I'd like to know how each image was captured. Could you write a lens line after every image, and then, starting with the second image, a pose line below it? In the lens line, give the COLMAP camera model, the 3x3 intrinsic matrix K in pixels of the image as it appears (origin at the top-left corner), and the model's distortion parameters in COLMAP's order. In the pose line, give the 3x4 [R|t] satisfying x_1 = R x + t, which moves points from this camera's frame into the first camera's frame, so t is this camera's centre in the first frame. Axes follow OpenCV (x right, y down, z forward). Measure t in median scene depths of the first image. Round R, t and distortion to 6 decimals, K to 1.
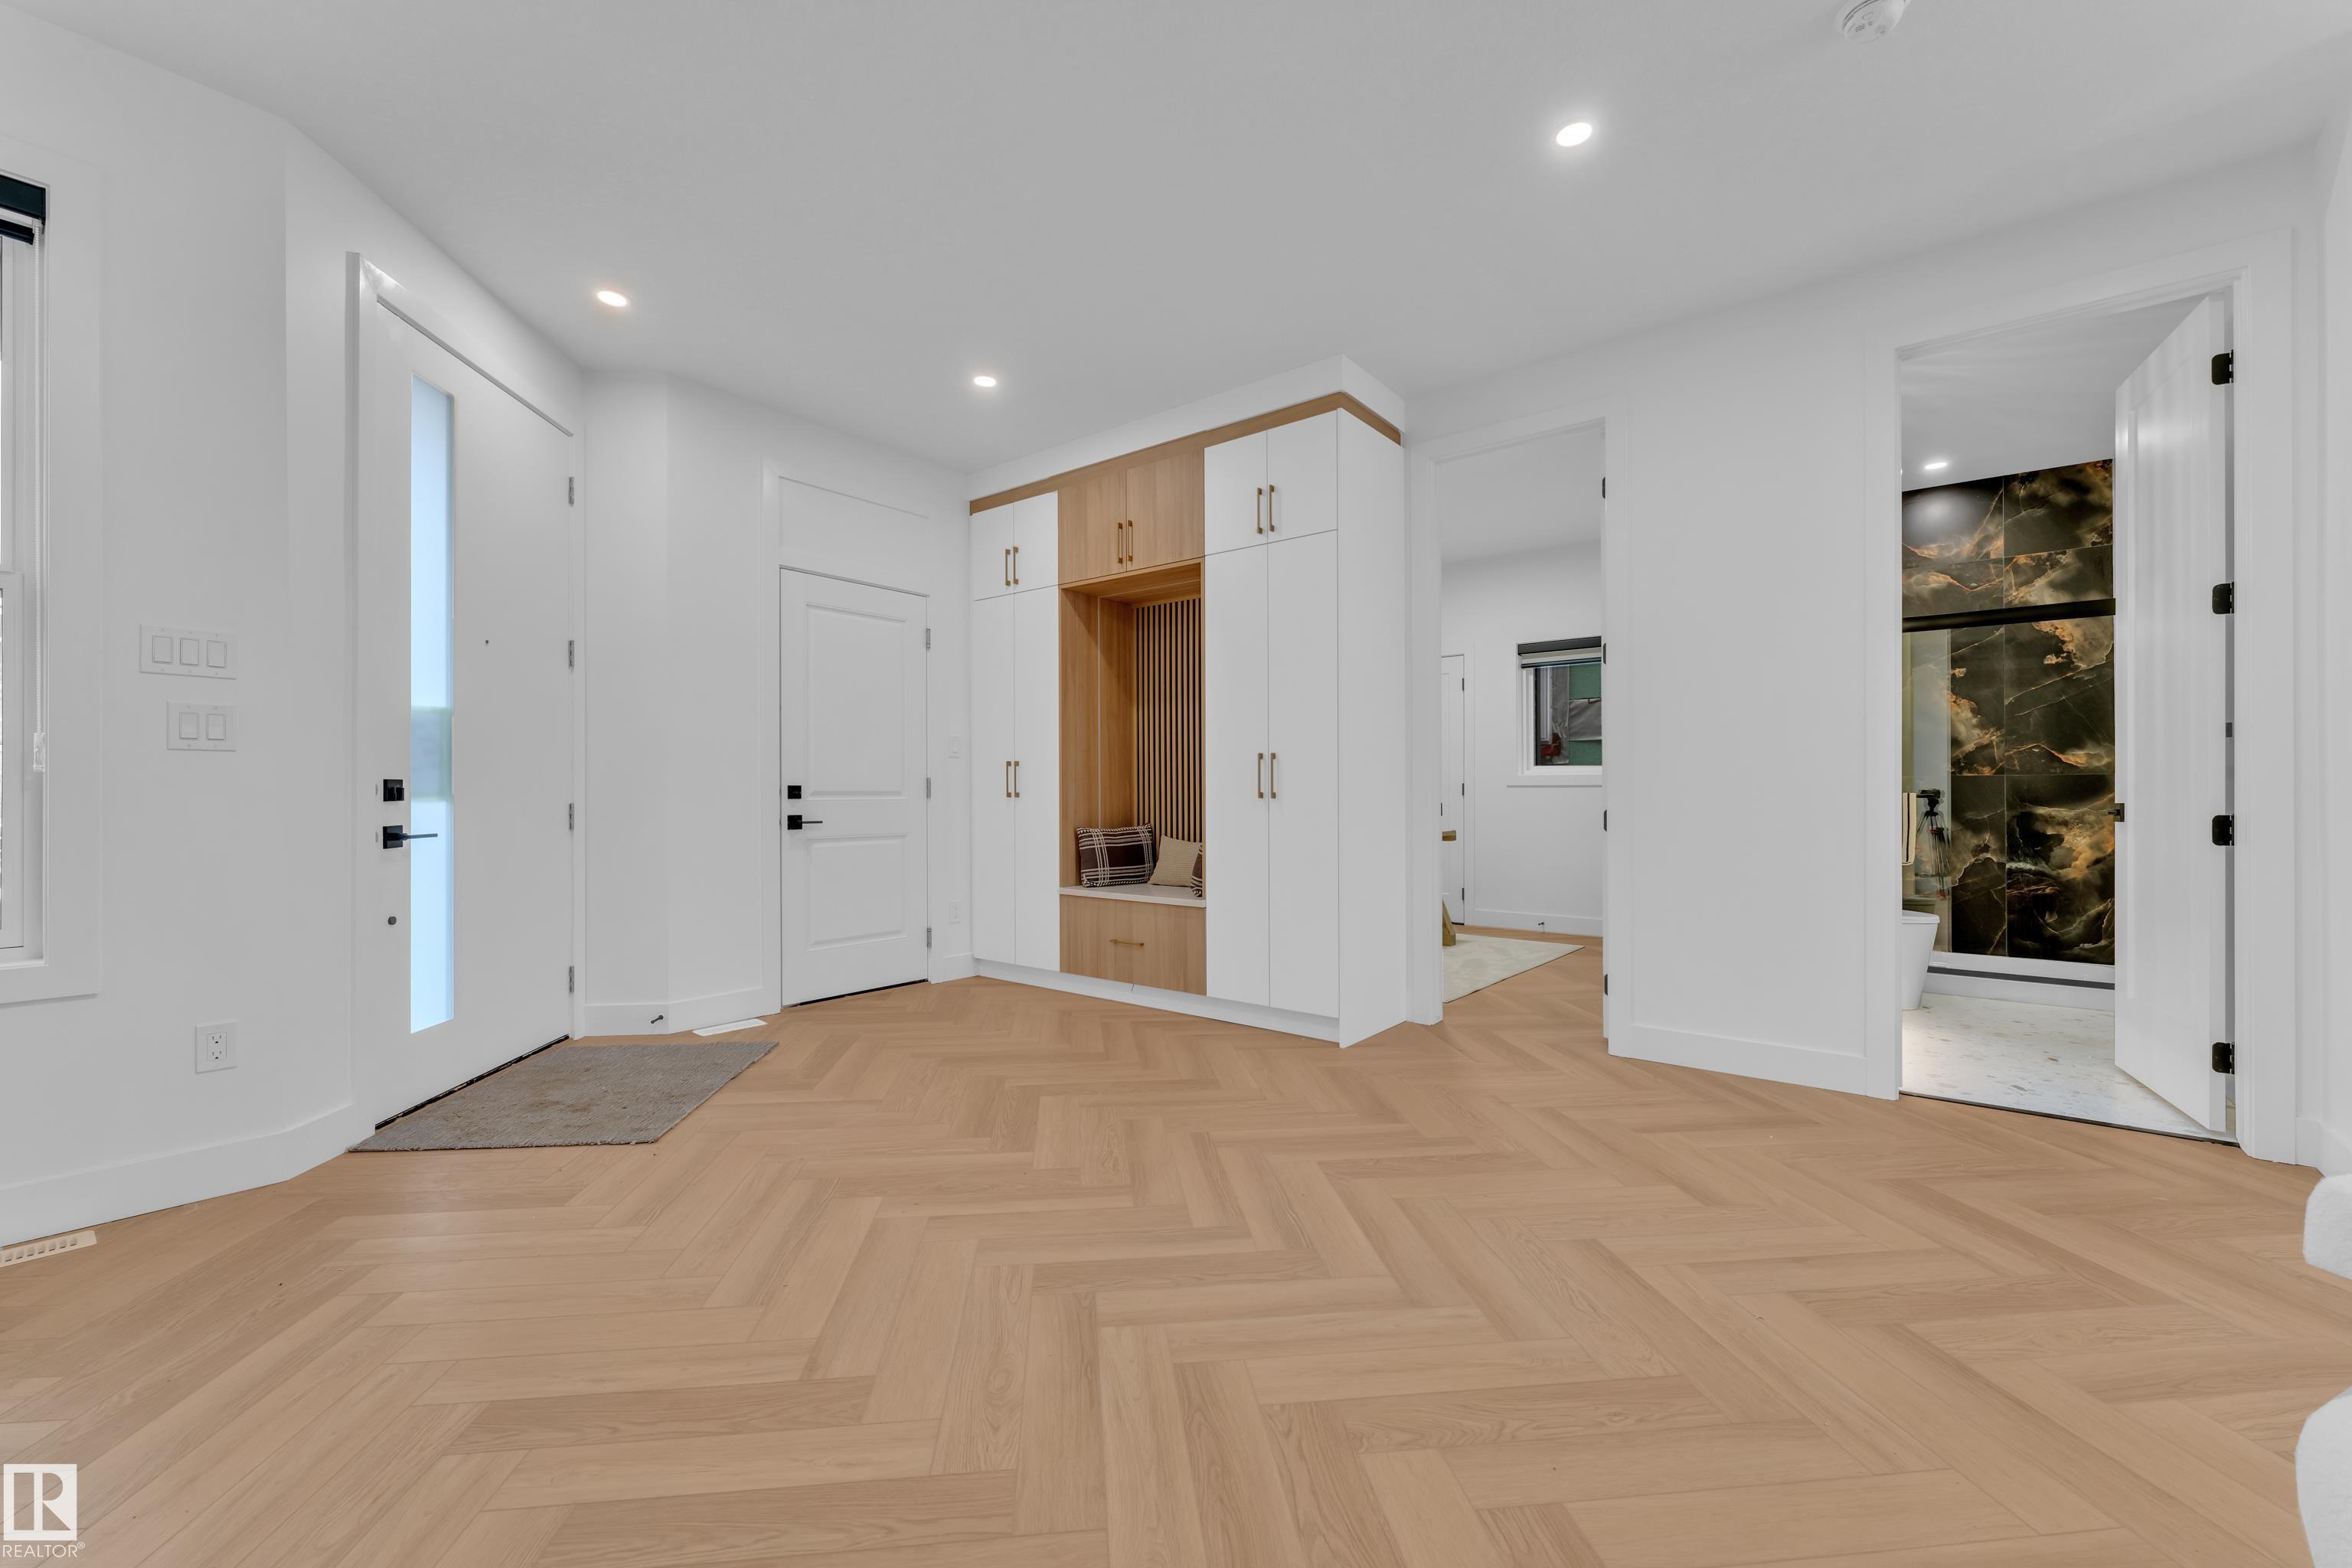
lens RADIAL K [[949.7, 0, 1171.4], [0, 949.7, 789.2], [0, 0, 1]] dist [0.006306, 0.000157]
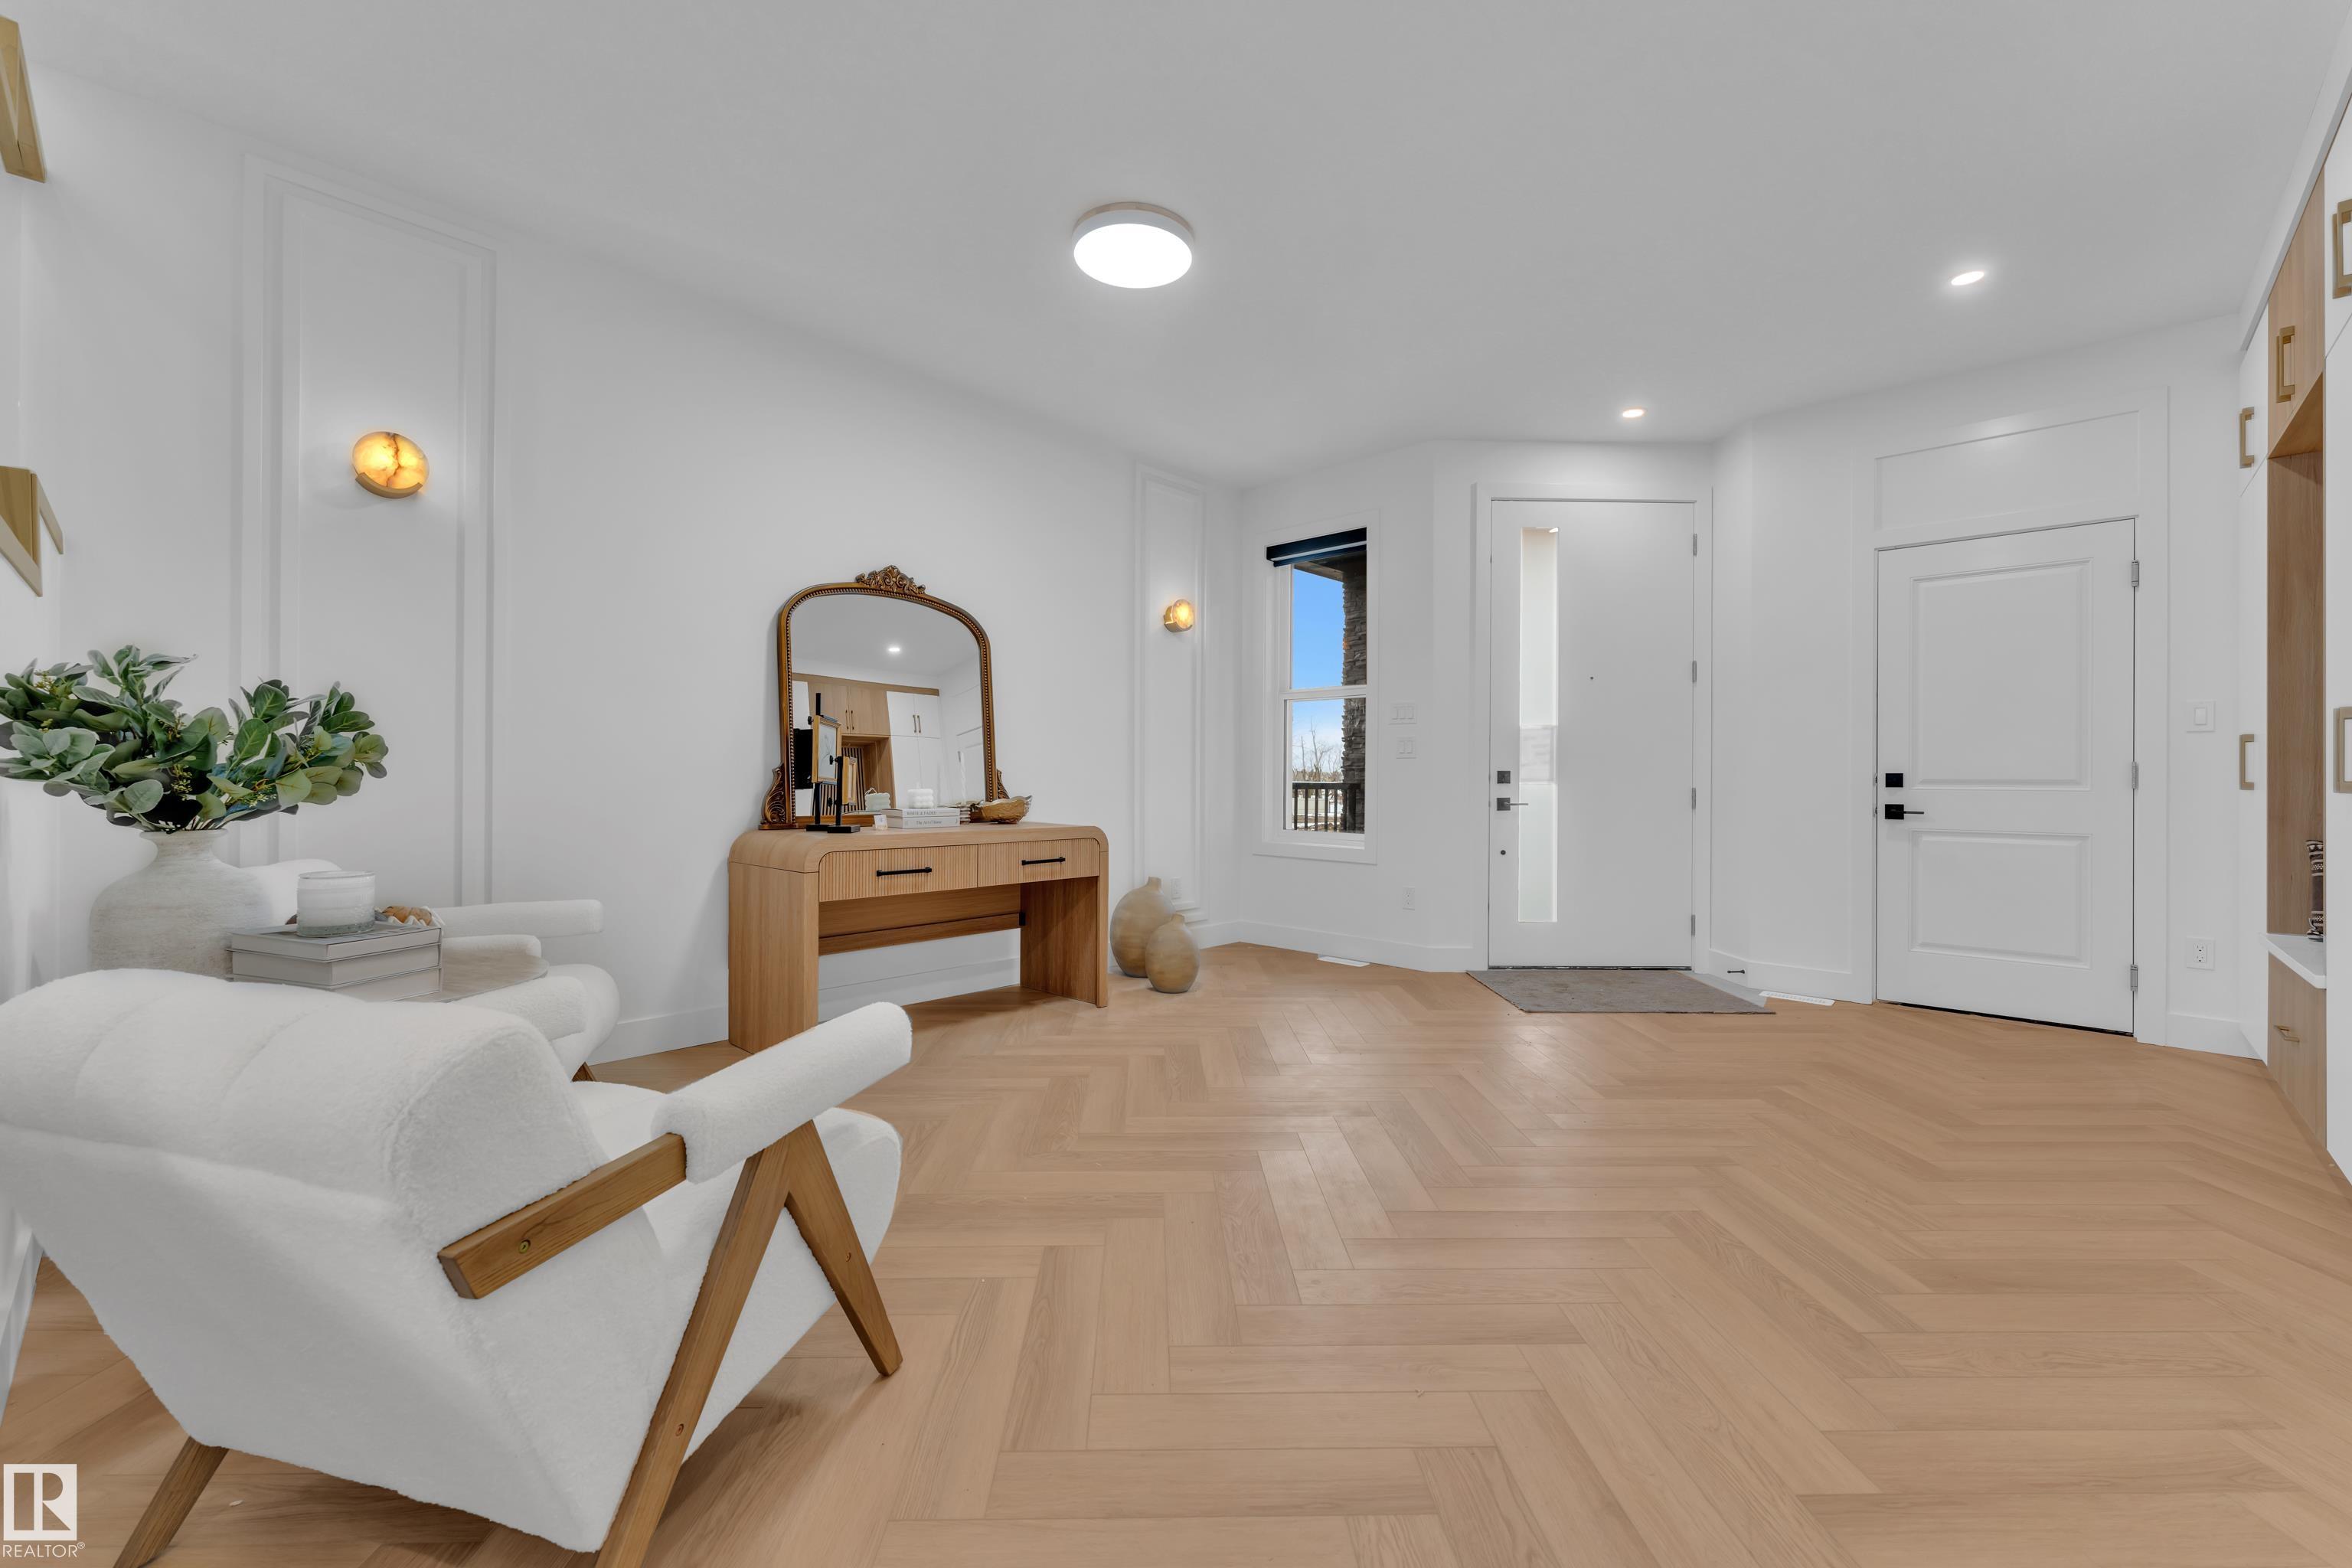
lens RADIAL K [[949.7, 0, 1165.5], [0, 949.7, 780.8], [0, 0, 1]] dist [0.006306, 0.000157]
pose [[-0.095450, 0.001991, -0.995432, 0.819214], [-0.003322, 0.999992, 0.002319, 0.004855], [0.995429, 0.003528, -0.095442, 0.472695]]
